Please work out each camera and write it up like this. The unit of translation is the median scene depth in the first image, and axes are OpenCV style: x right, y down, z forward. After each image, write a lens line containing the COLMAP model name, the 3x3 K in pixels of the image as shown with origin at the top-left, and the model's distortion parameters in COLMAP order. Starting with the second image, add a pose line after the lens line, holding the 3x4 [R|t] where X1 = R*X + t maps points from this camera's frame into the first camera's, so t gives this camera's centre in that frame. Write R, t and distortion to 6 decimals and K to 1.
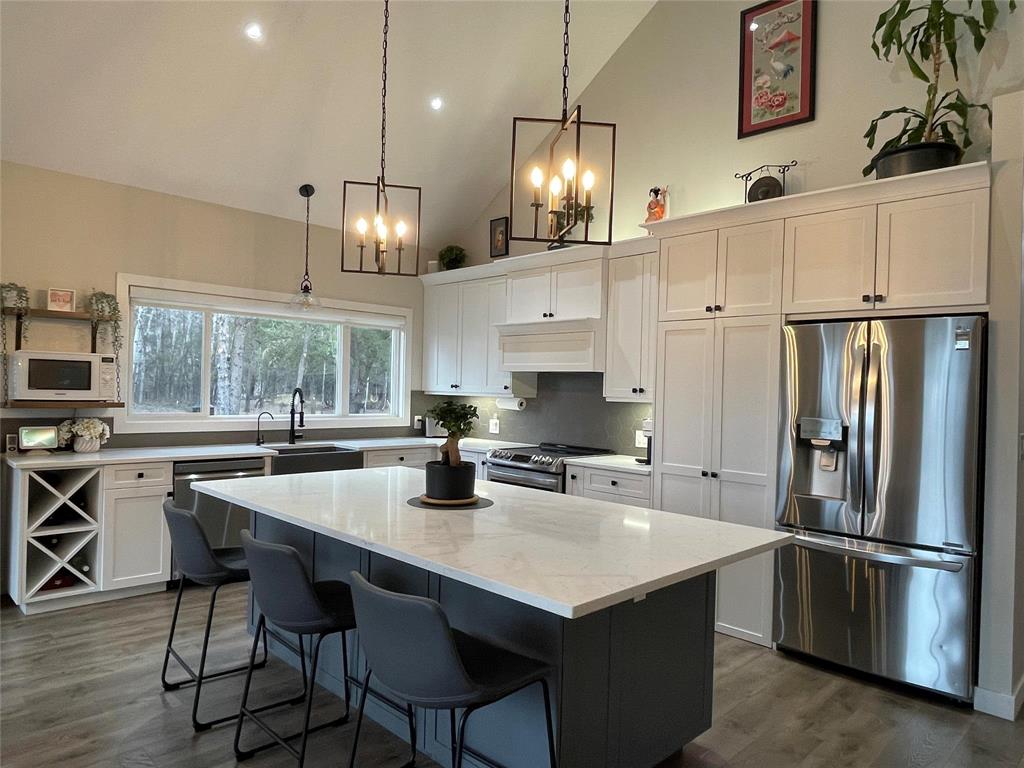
lens RADIAL K [[667.0, 0, 512.0], [0, 667.0, 384.0], [0, 0, 1]] dist [-0.005097, -0.000866]
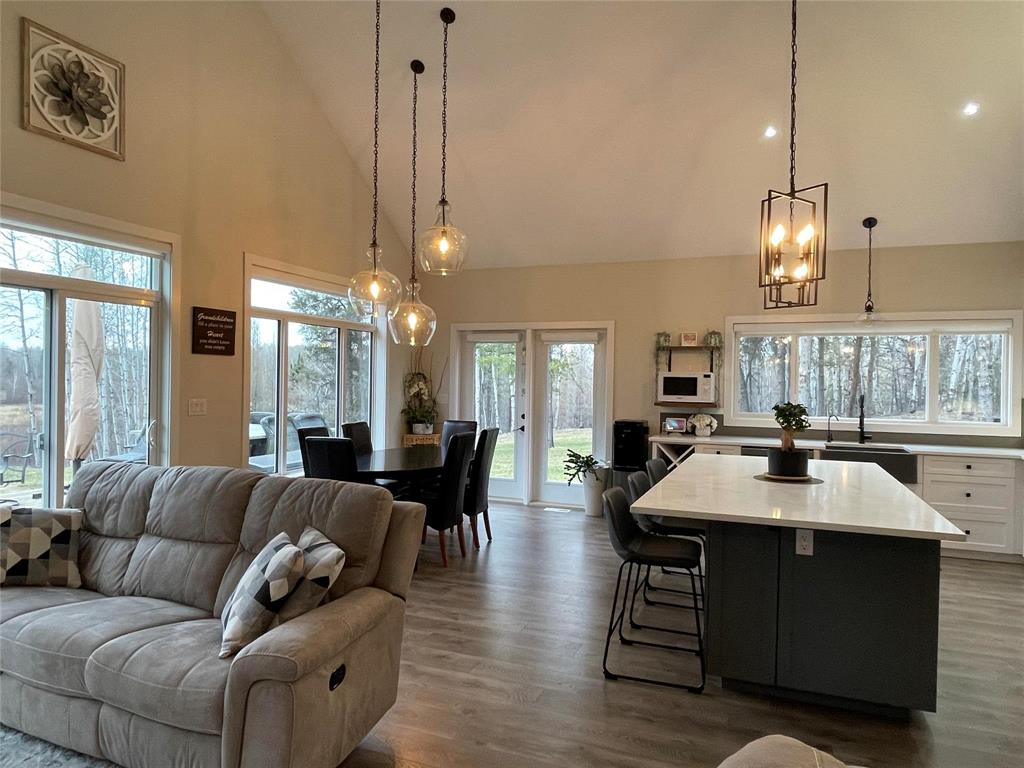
lens RADIAL K [[667.0, 0, 512.0], [0, 667.0, 384.0], [0, 0, 1]] dist [-0.005097, -0.000866]
pose [[0.395503, -0.014725, -0.918347, 0.470589], [0.001123, 0.999878, -0.015549, 0.003747], [0.918464, 0.005118, 0.395472, -0.014154]]
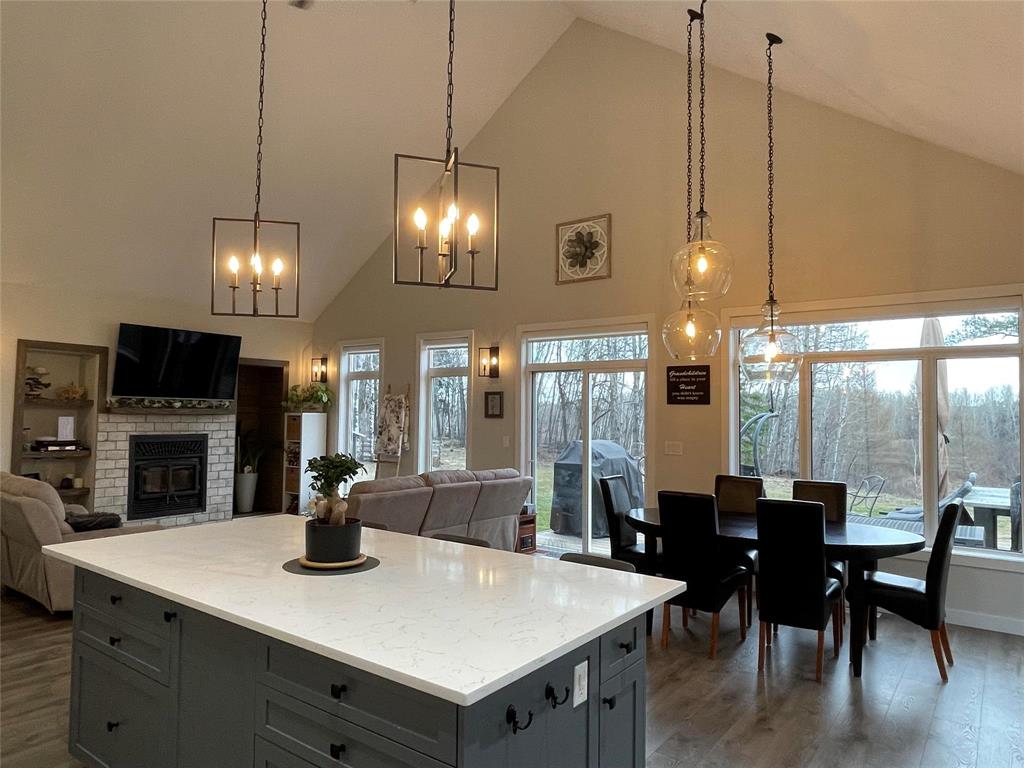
lens RADIAL K [[667.0, 0, 512.0], [0, 667.0, 384.0], [0, 0, 1]] dist [-0.005097, -0.000866]
pose [[-0.987666, -0.047157, -0.149303, -0.103020], [-0.039373, 0.997728, -0.054667, -0.014574], [0.151542, -0.048114, -0.987279, 1.015559]]
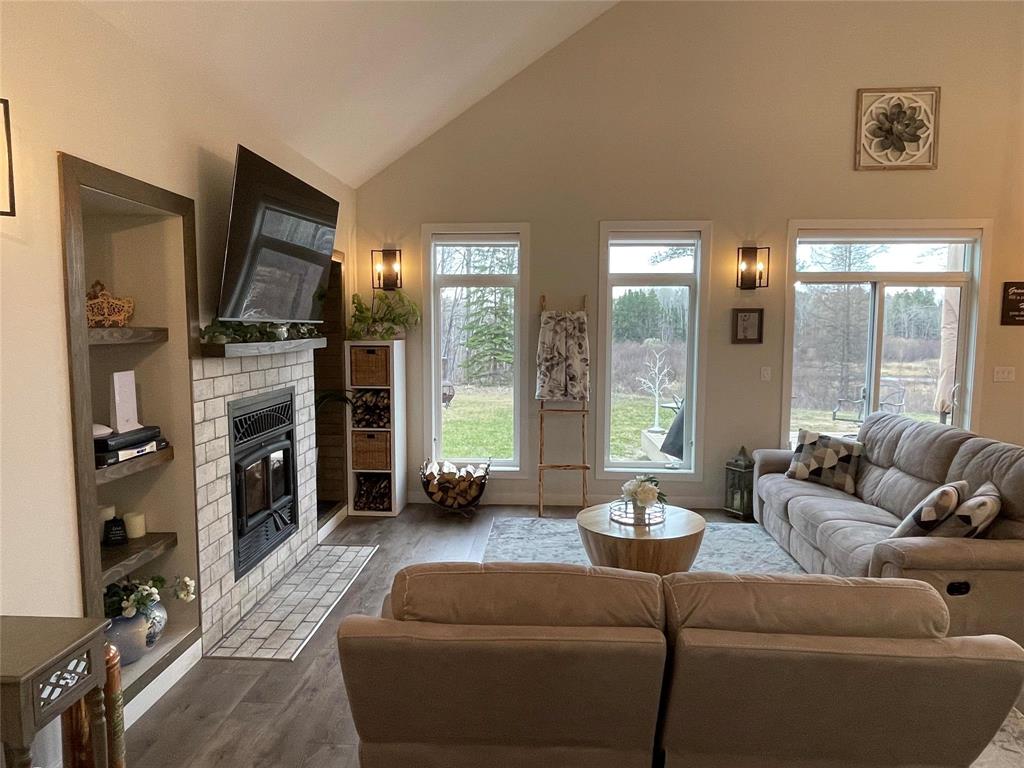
lens RADIAL K [[667.0, 0, 512.0], [0, 667.0, 384.0], [0, 0, 1]] dist [-0.005097, -0.000866]
pose [[-0.741828, 0.031077, -0.669869, 0.672435], [-0.017952, 0.997647, 0.066164, -0.017497], [0.670350, 0.061108, -0.739525, 0.193370]]
